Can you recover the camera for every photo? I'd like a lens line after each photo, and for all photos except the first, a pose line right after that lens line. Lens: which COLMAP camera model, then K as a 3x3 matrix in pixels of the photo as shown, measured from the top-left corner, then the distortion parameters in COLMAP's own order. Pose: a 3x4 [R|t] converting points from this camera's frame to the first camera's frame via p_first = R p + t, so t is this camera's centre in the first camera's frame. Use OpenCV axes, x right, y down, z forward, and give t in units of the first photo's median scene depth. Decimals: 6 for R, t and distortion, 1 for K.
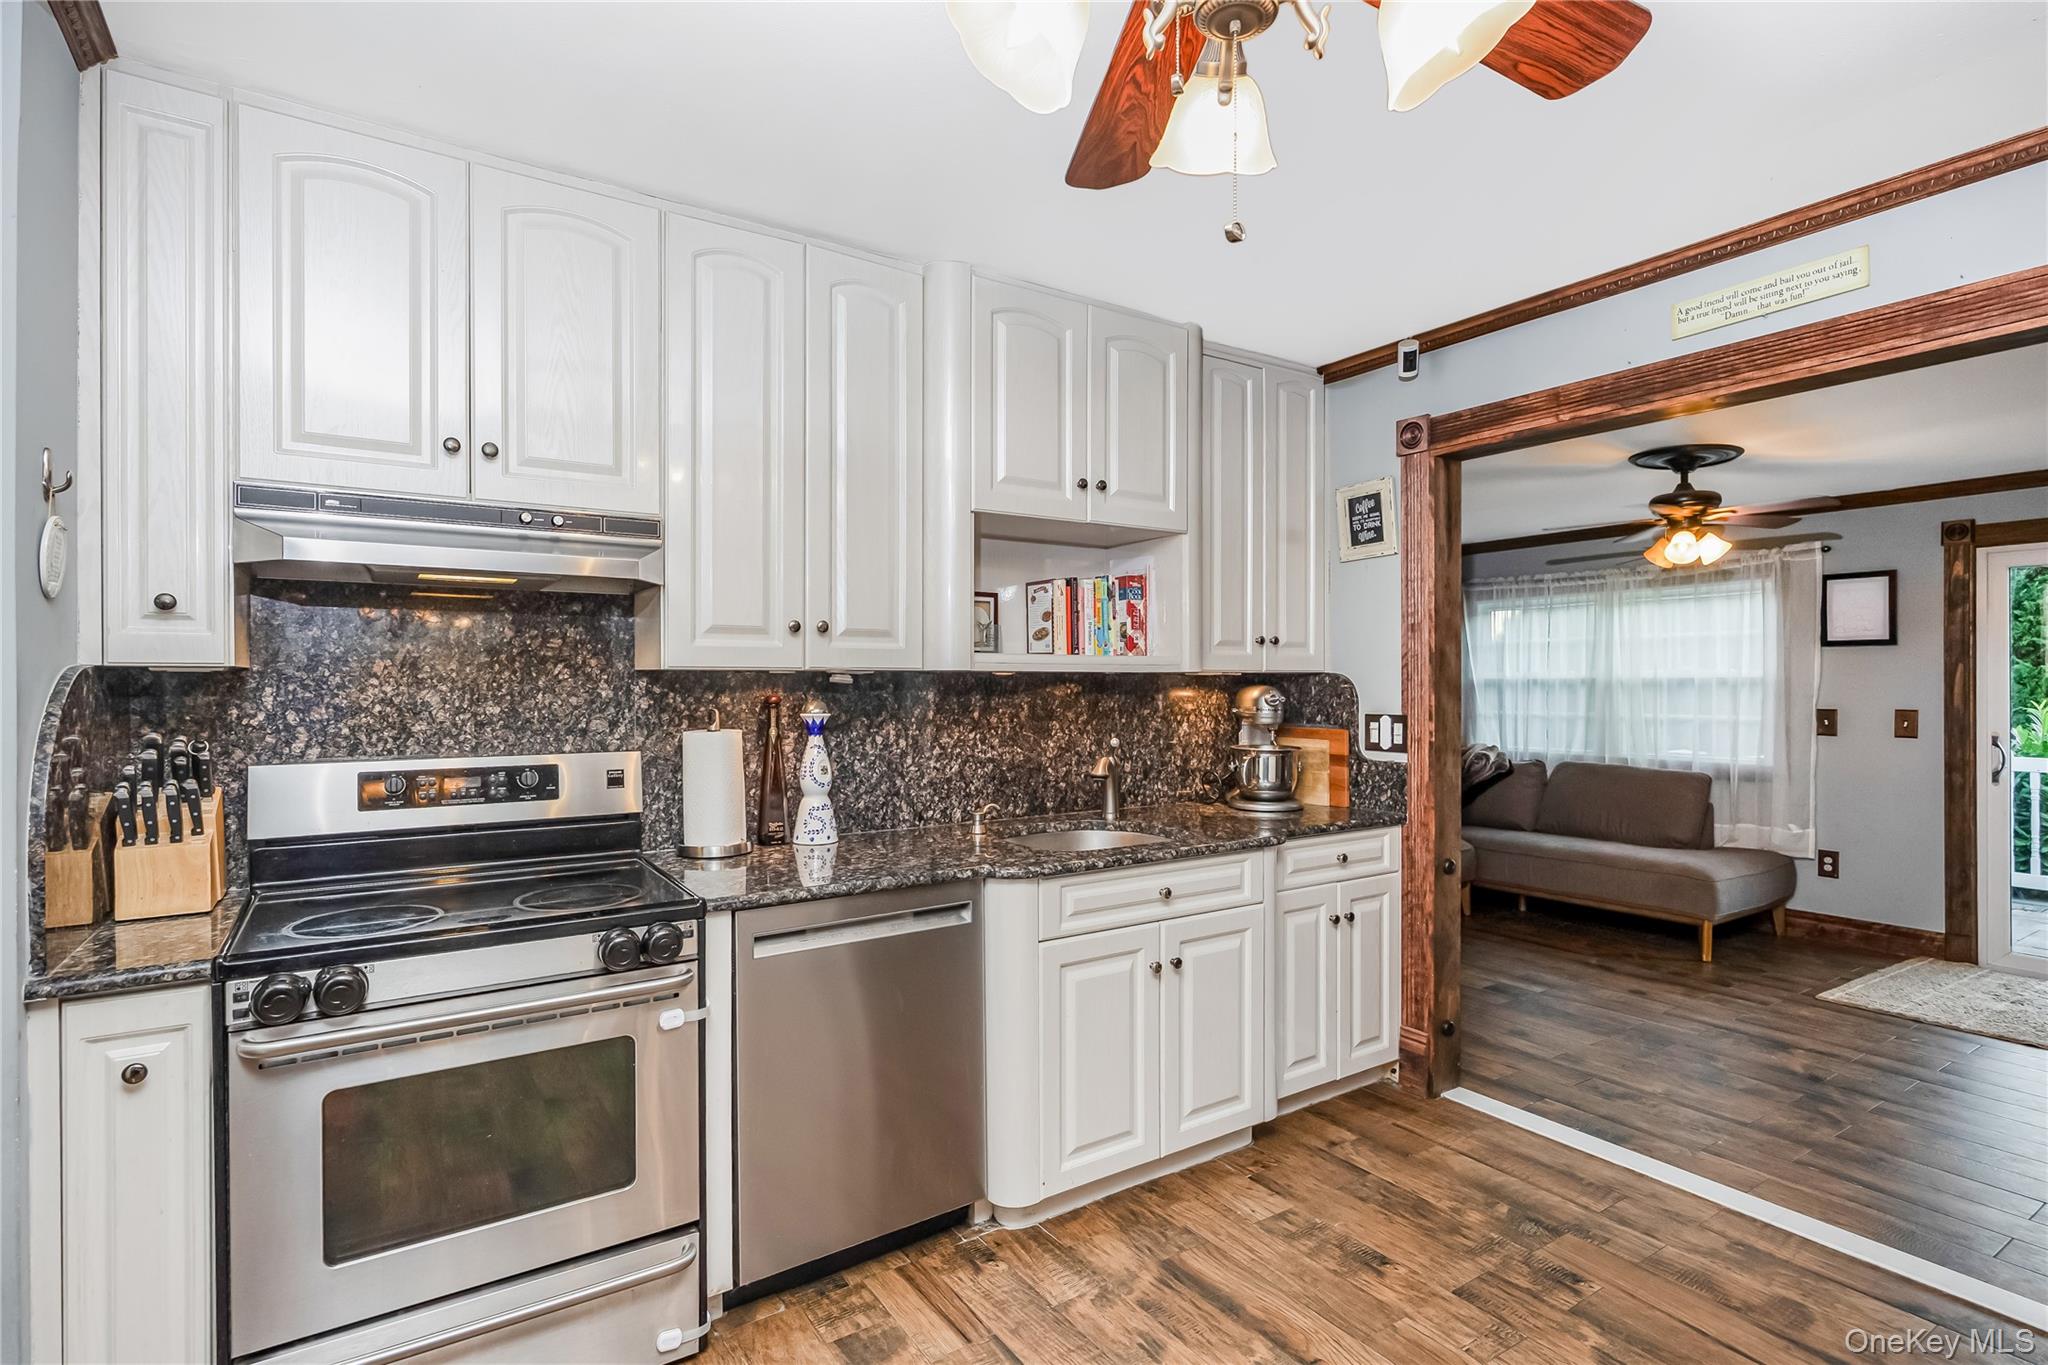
lens RADIAL K [[1002.1, 0, 1024.2], [0, 1002.1, 684.2], [0, 0, 1]] dist [0.002021, -0.000074]
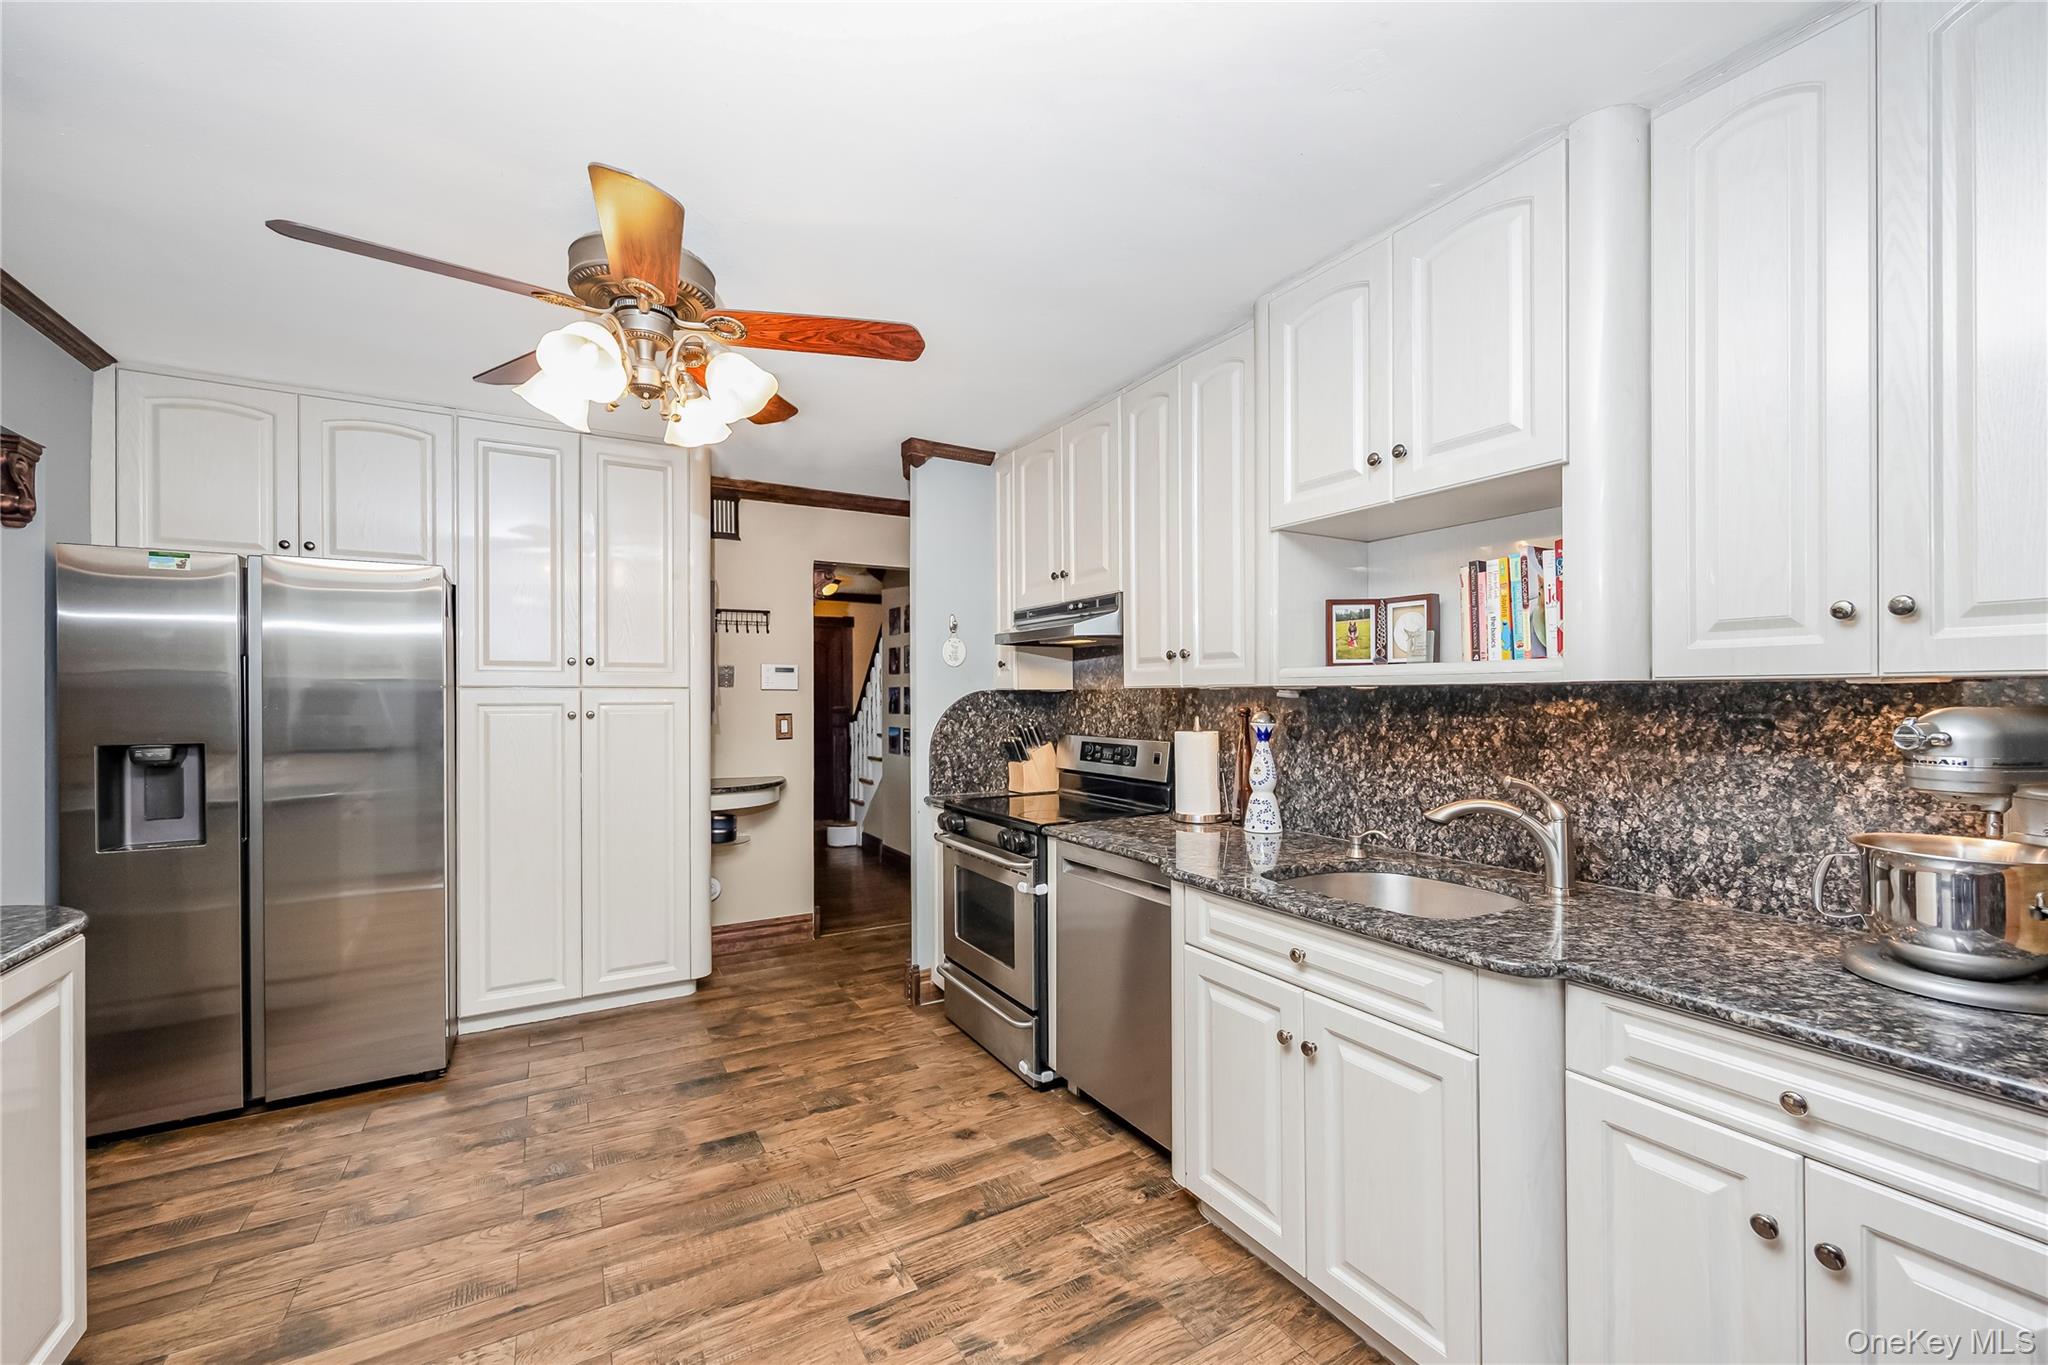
lens RADIAL K [[822.0, 0, 1024.7], [0, 822.0, 694.2], [0, 0, 1]] dist [0.000006, 0.000269]
pose [[-0.055456, 0.000907, -0.998461, 0.647582], [0.000993, 0.999999, 0.000853, -0.004965], [0.998461, -0.000944, -0.055457, 0.638468]]
